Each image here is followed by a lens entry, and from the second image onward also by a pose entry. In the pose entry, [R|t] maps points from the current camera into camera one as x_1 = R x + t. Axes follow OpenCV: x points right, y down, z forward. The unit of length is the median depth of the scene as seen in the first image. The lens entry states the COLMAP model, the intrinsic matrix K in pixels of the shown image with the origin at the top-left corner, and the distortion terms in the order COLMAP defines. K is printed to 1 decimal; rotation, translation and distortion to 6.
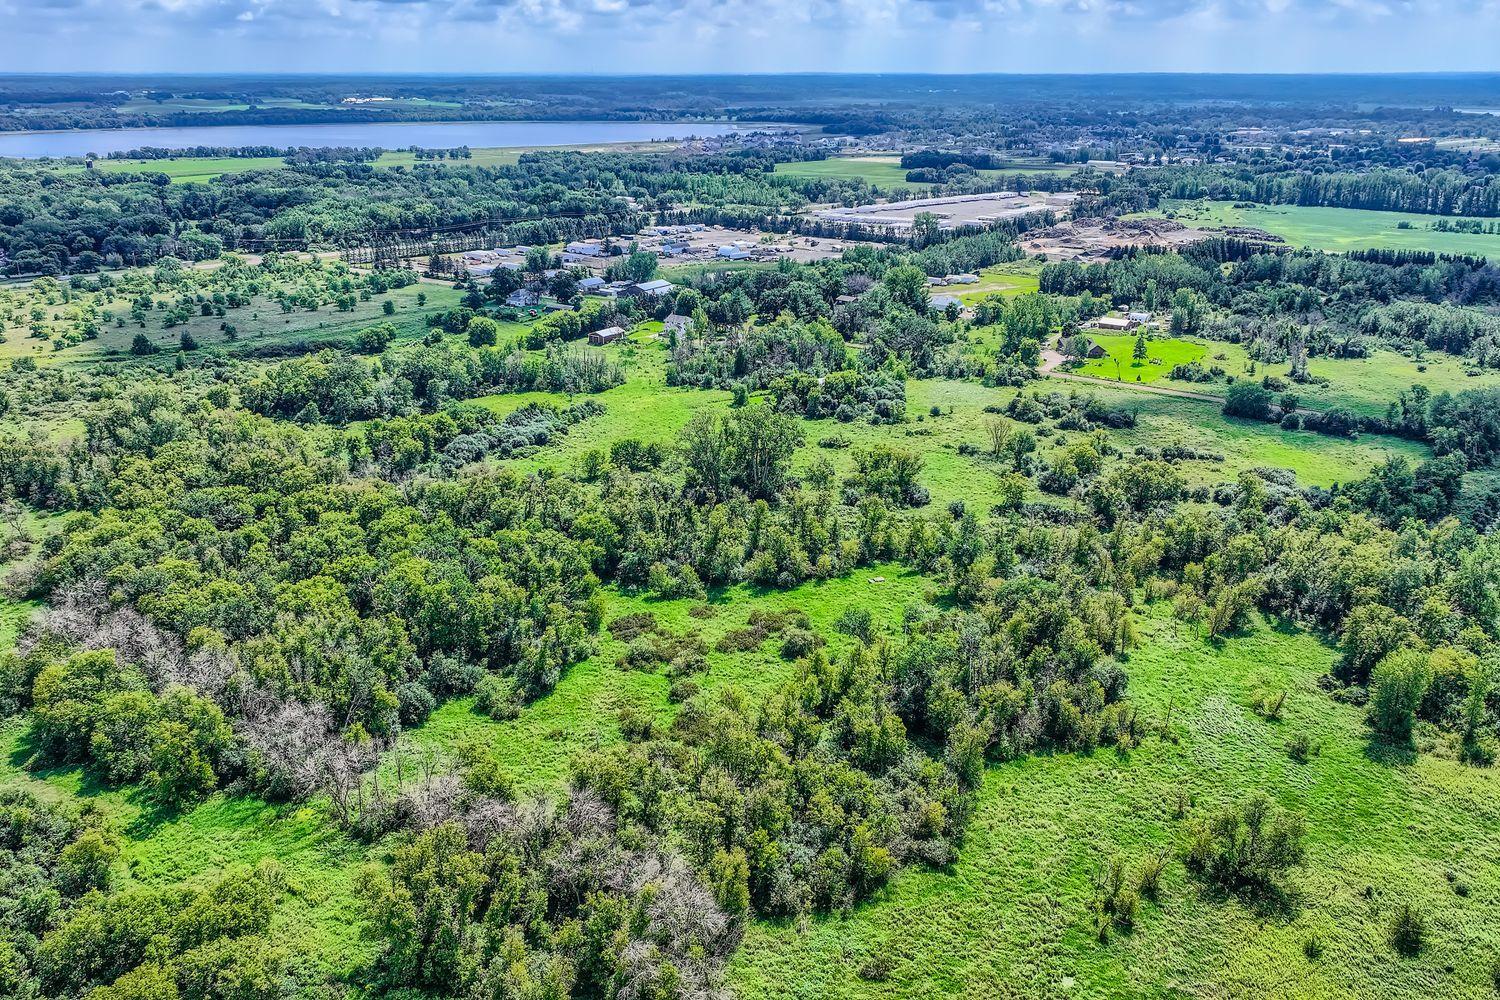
lens RADIAL K [[1251.4, 0, 755.7], [0, 1251.4, 505.5], [0, 0, 1]] dist [0.003997, 0.003560]
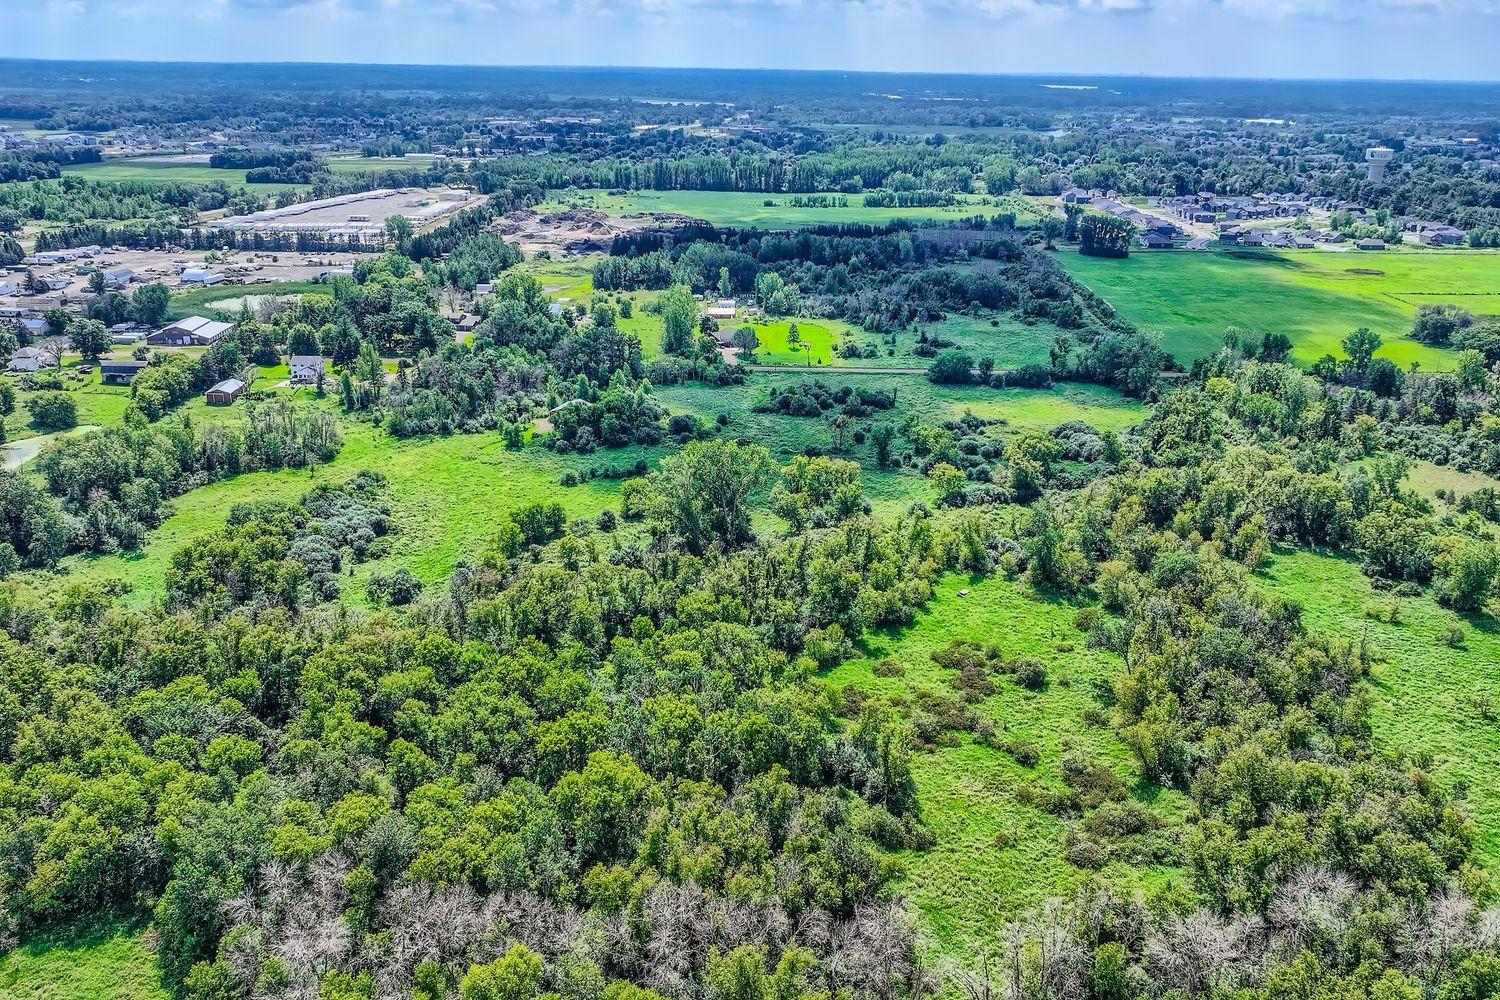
lens RADIAL K [[1251.4, 0, 744.9], [0, 1251.4, 501.6], [0, 0, 1]] dist [0.003997, 0.003560]
pose [[0.806097, -0.185554, 0.561941, -0.609844], [0.182947, 0.981194, 0.061557, -0.107177], [-0.562795, 0.053184, 0.824884, 0.305582]]
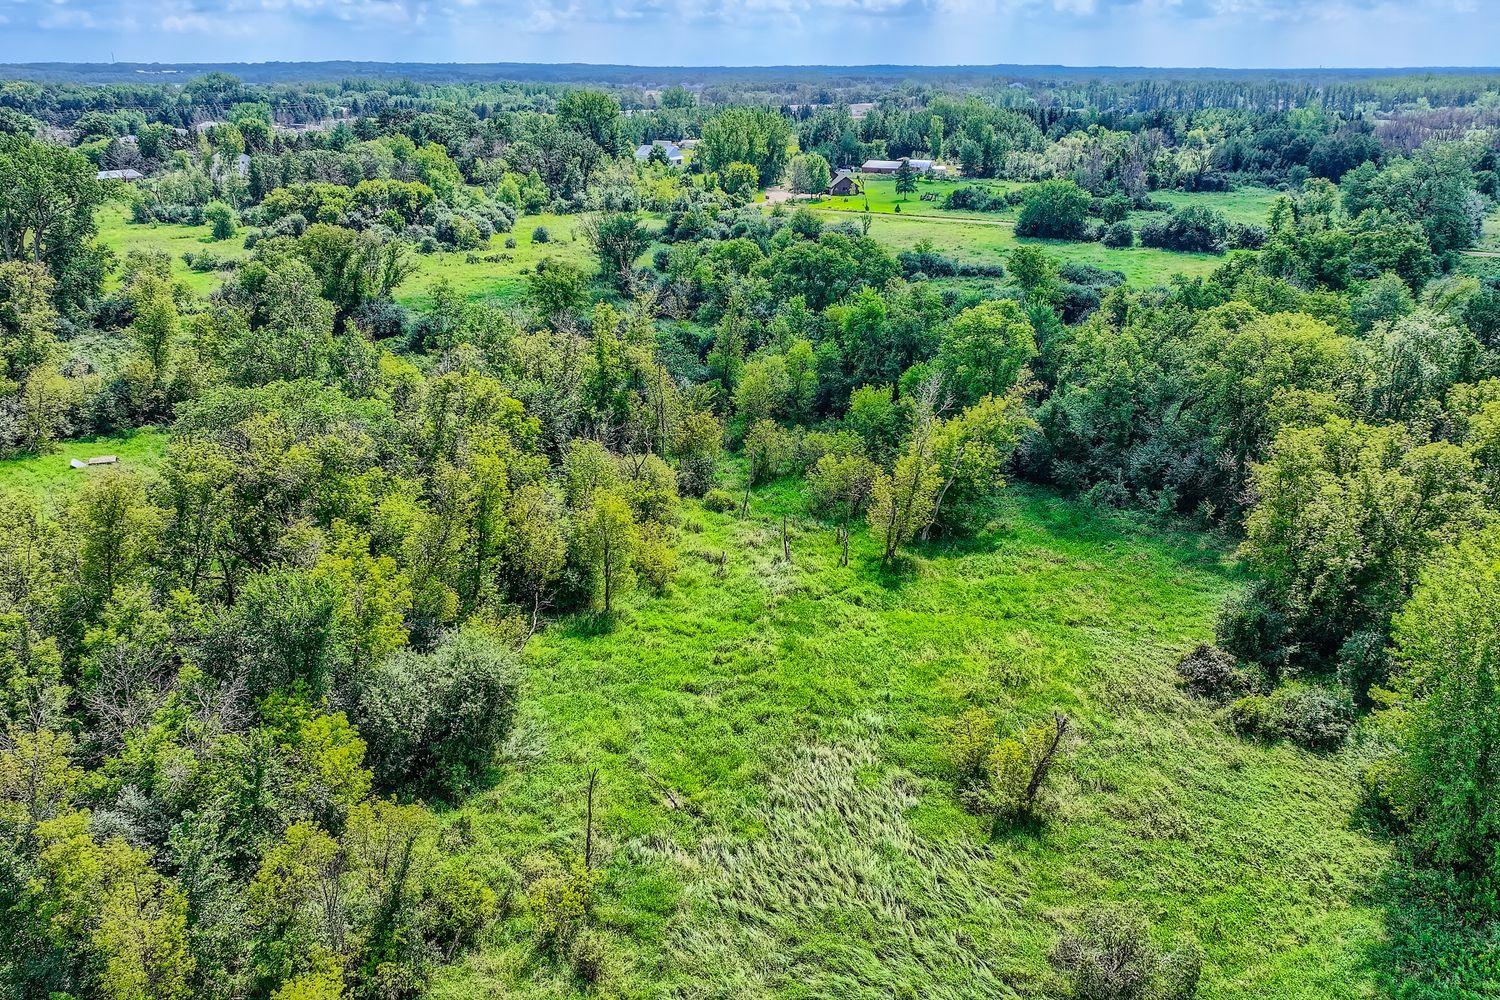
lens RADIAL K [[1251.4, 0, 747.0], [0, 1251.4, 498.6], [0, 0, 1]] dist [0.003997, 0.003560]
pose [[0.994904, -0.033466, 0.095111, 0.279685], [0.033931, 0.999419, -0.003281, 0.084740], [-0.094946, 0.006492, 0.995461, 0.623852]]
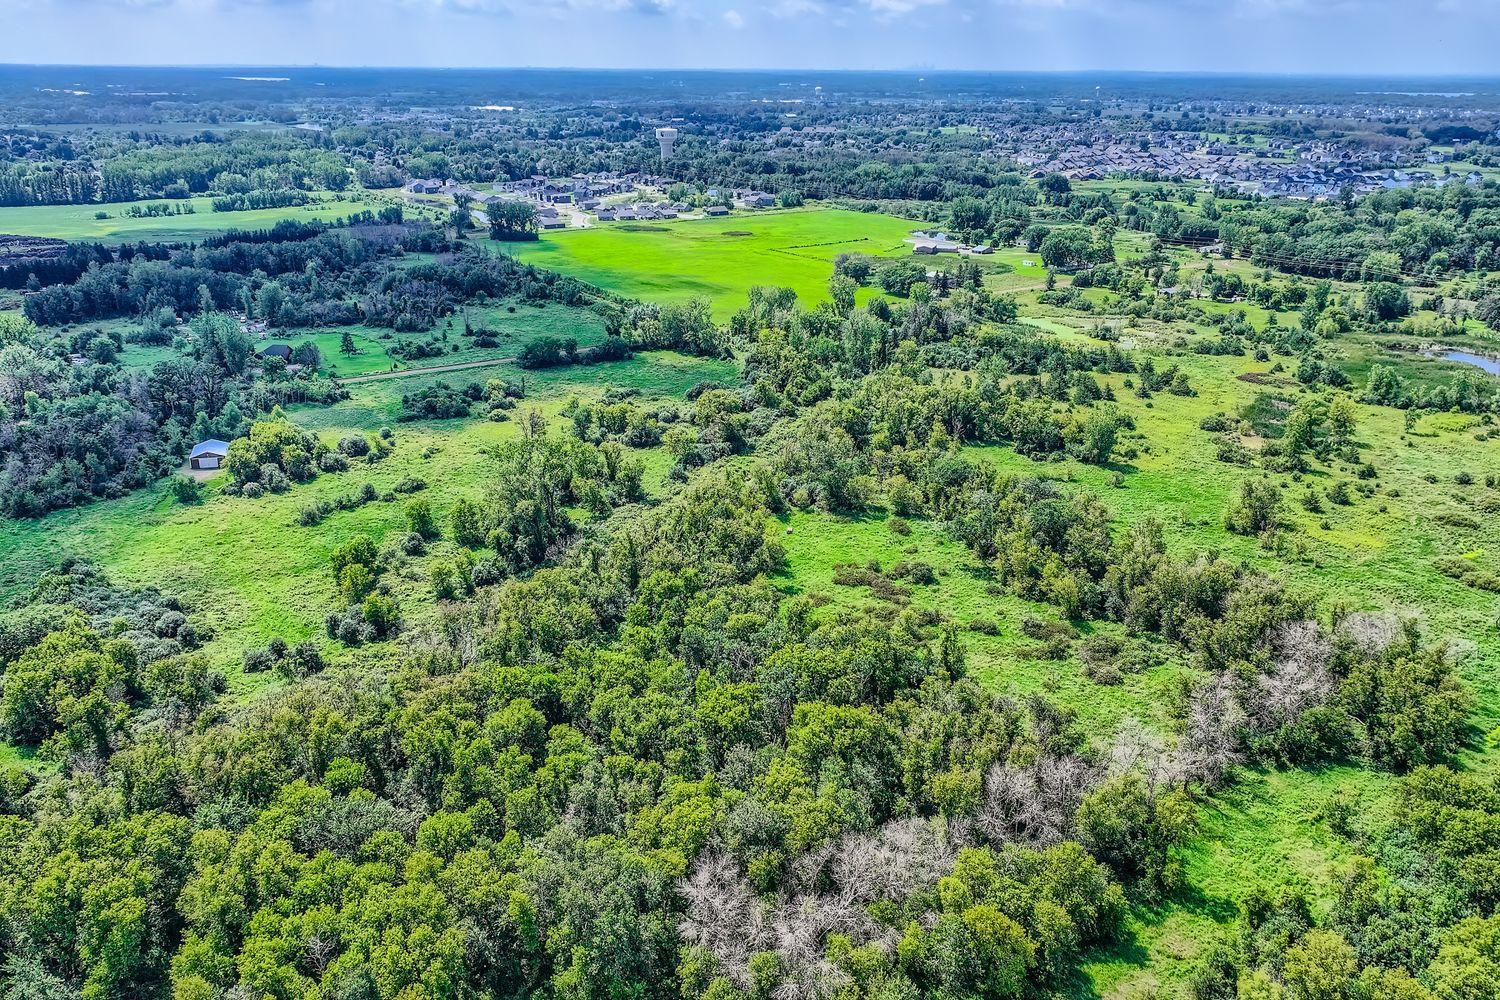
lens RADIAL K [[1251.4, 0, 747.9], [0, 1251.4, 497.3], [0, 0, 1]] dist [0.003997, 0.003560]
pose [[0.312756, -0.309816, 0.897885, -0.950539], [0.307605, 0.927401, 0.212854, -0.226879], [-0.898645, 0.209622, 0.385351, 0.646555]]
